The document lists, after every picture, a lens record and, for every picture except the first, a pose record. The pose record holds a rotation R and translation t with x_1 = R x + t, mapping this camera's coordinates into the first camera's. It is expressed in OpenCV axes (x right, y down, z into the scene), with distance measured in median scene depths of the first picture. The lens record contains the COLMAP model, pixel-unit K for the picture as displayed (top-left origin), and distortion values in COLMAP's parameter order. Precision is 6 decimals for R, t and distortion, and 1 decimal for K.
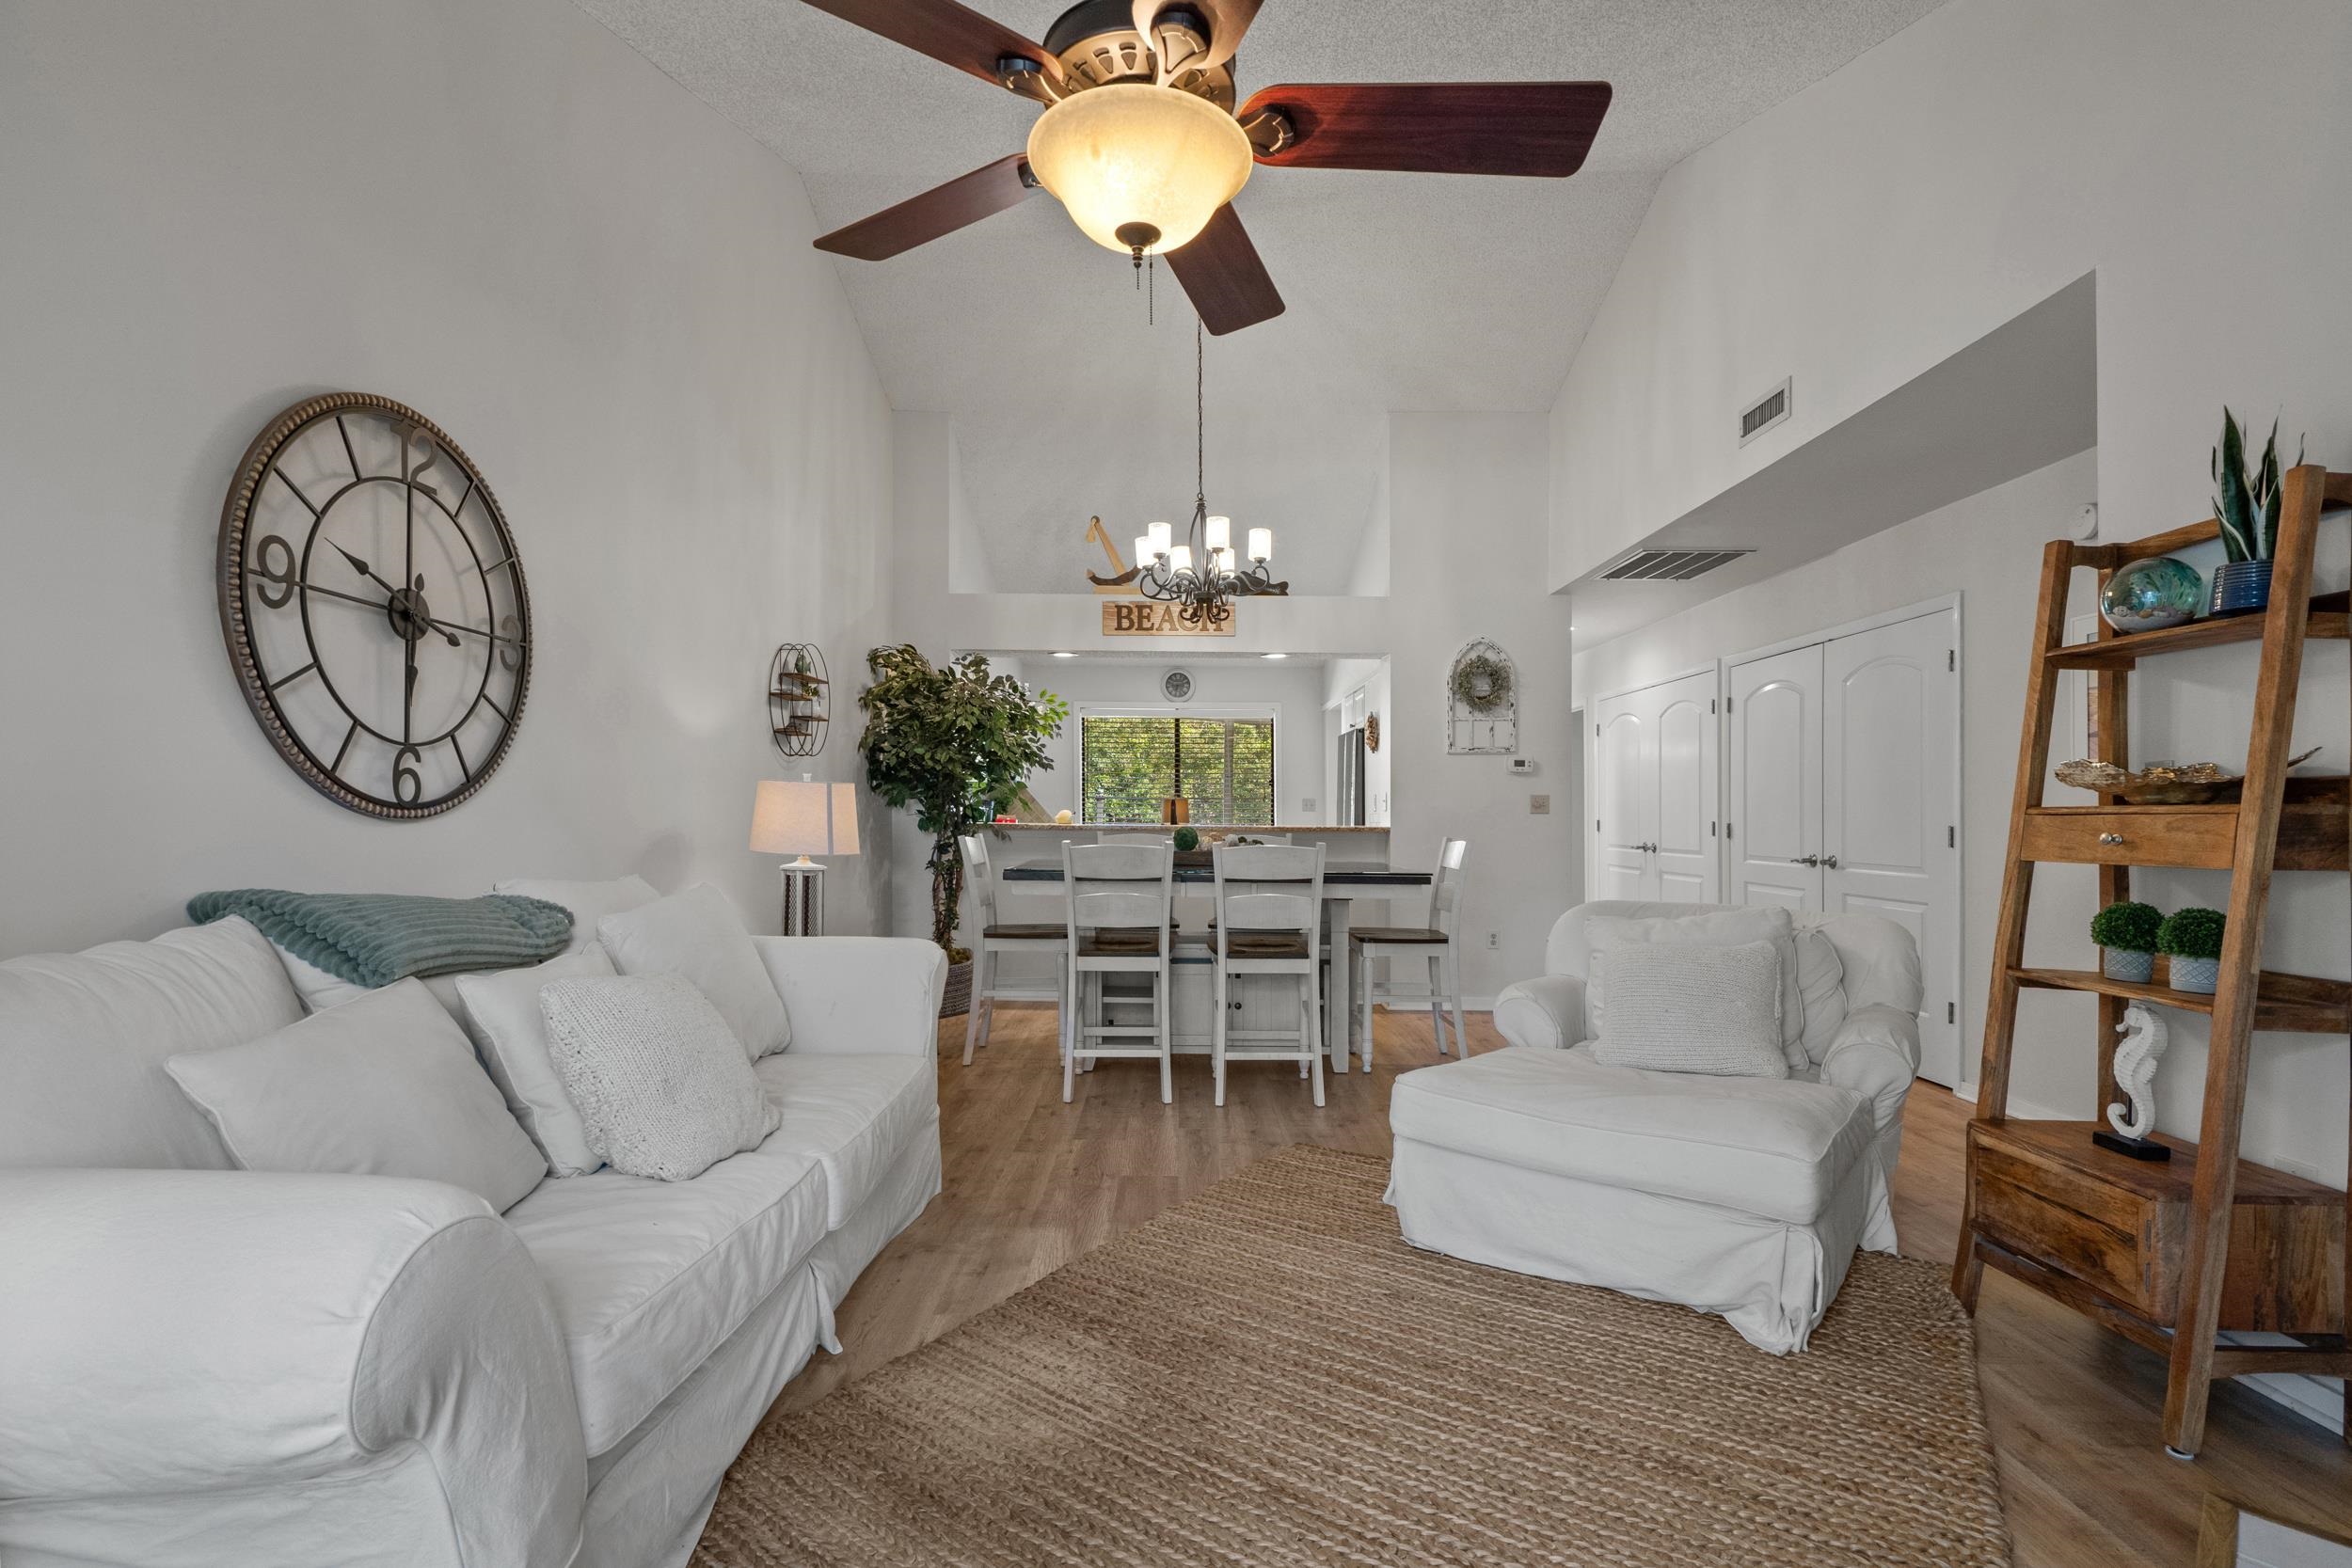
lens RADIAL K [[1054.7, 0, 1174.9], [0, 1054.7, 786.3], [0, 0, 1]] dist [-0.004780, 0.001433]
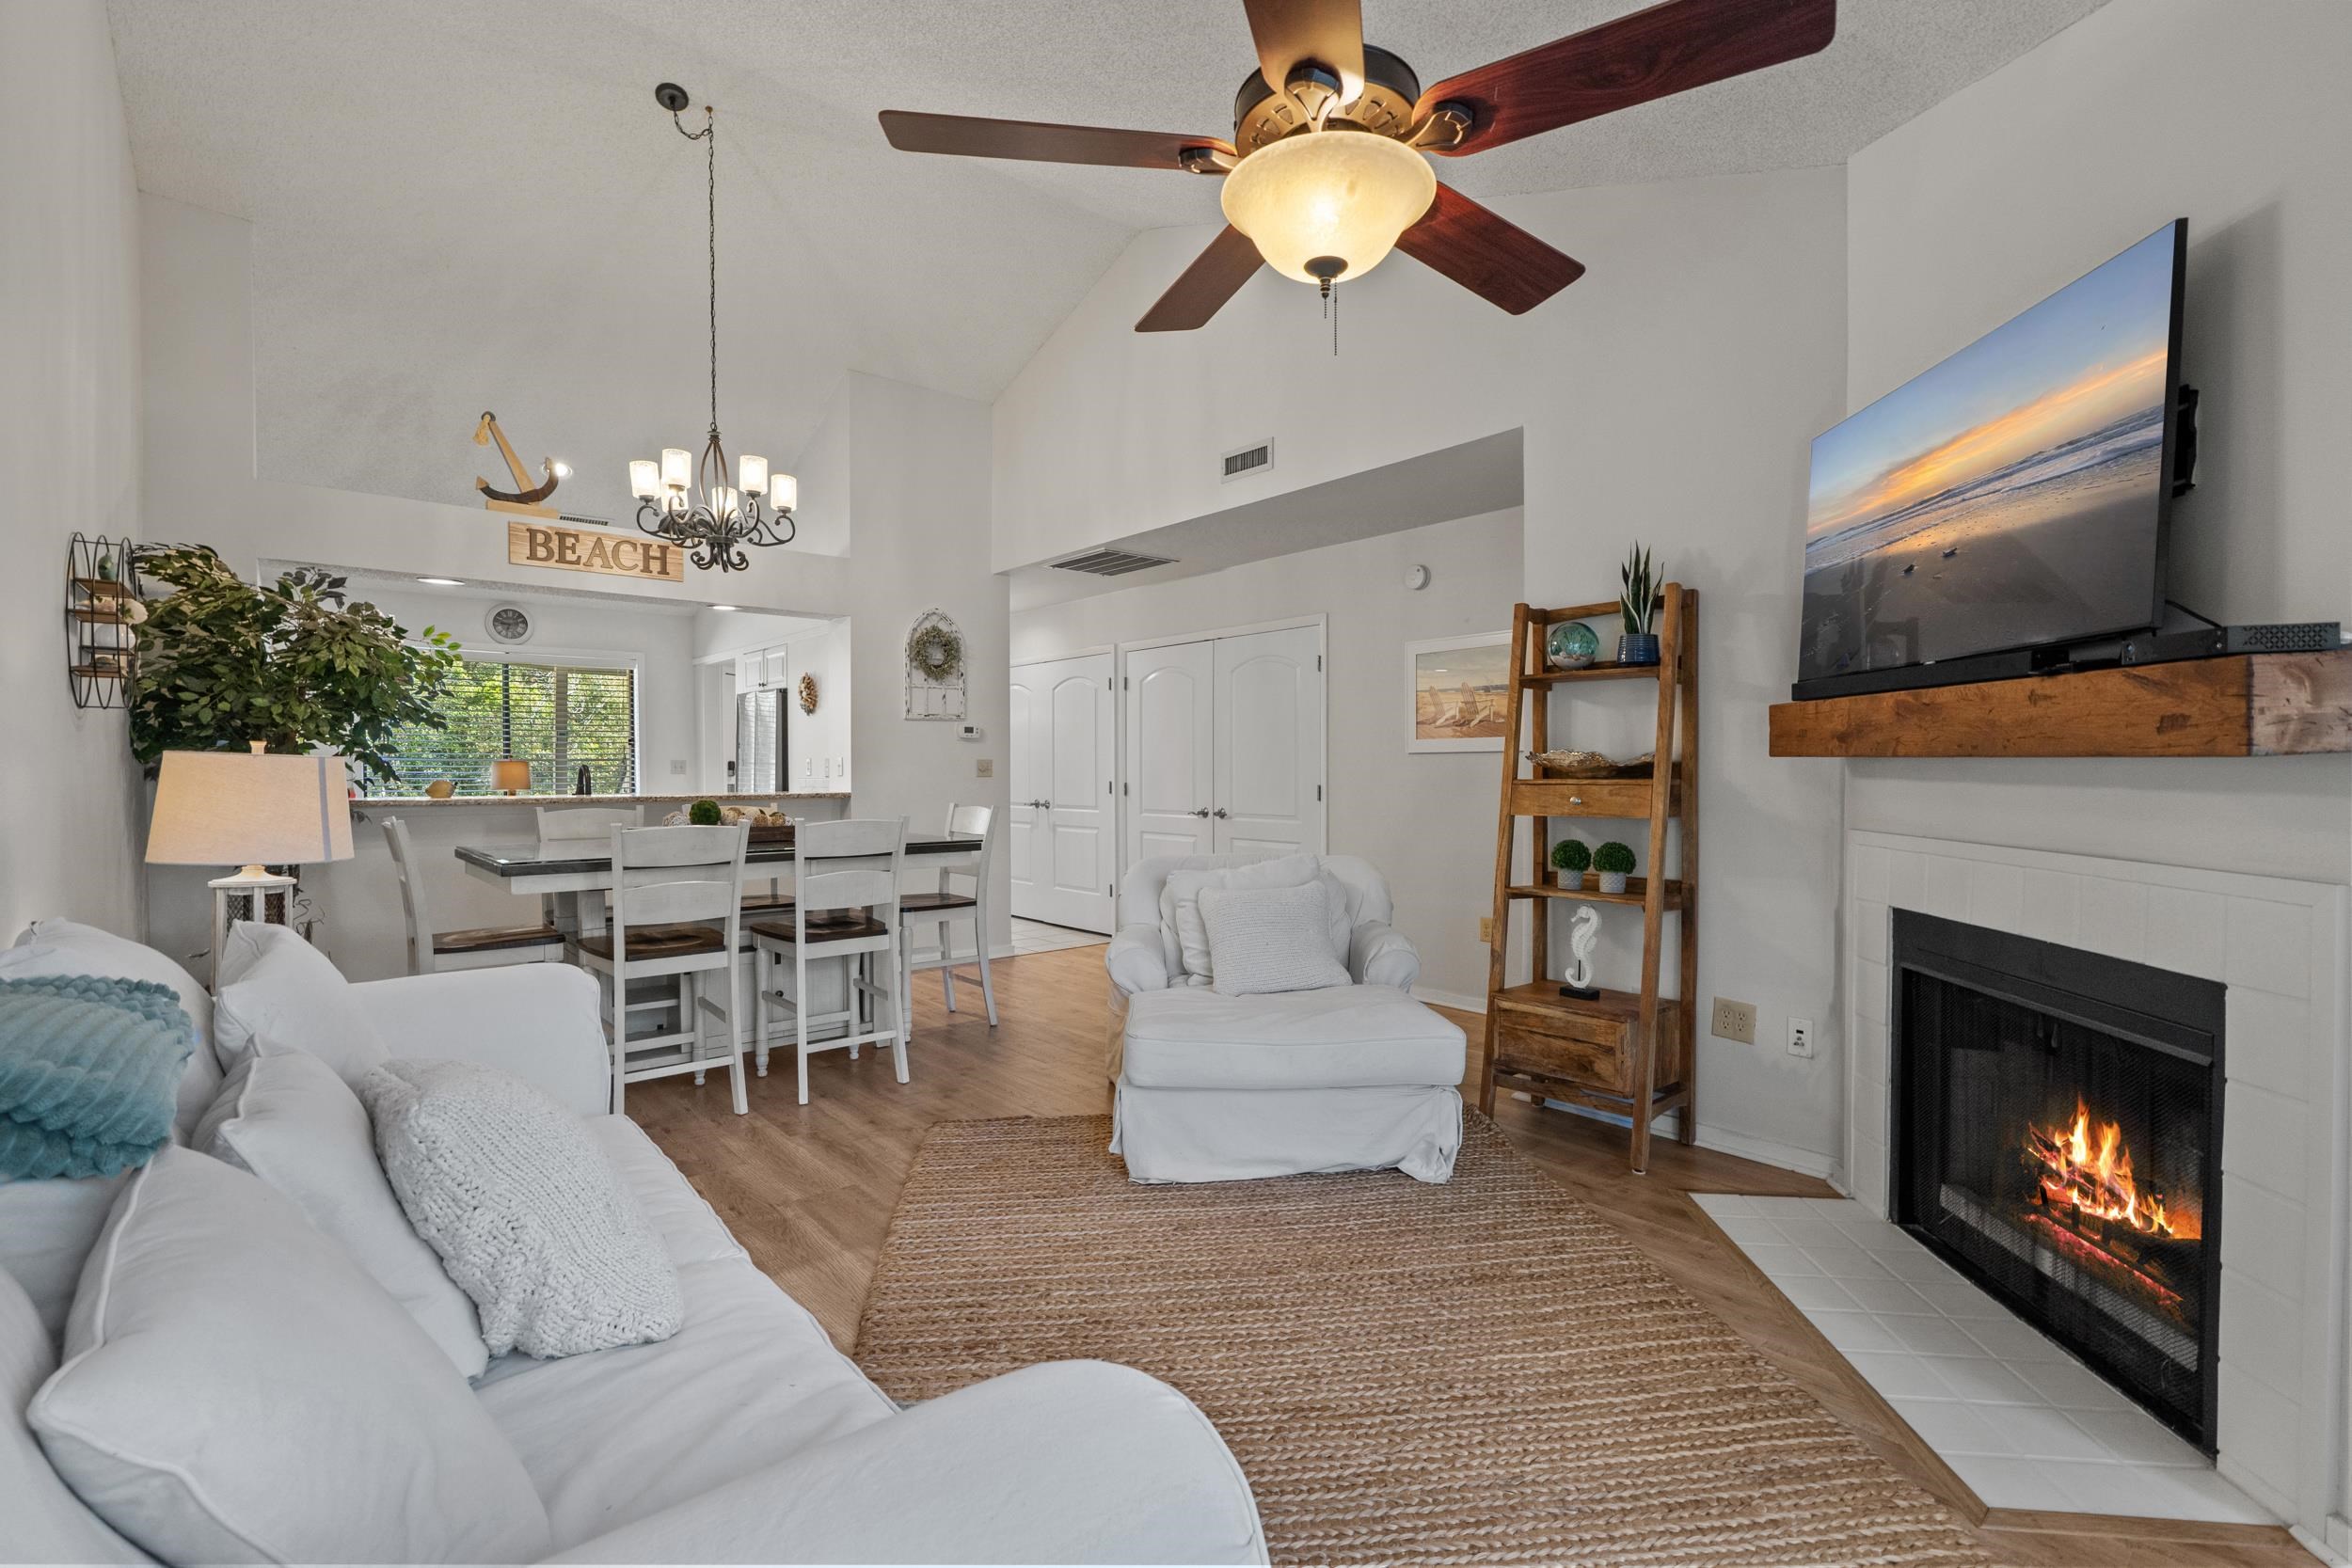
lens RADIAL K [[1031.2, 0, 1175.1], [0, 1031.2, 751.4], [0, 0, 1]] dist [-0.009491, 0.000291]
pose [[0.765447, 0.002368, 0.643495, -0.283413], [-0.009171, 0.999932, 0.007229, -0.014636], [-0.643434, -0.011435, 0.765416, 0.104031]]
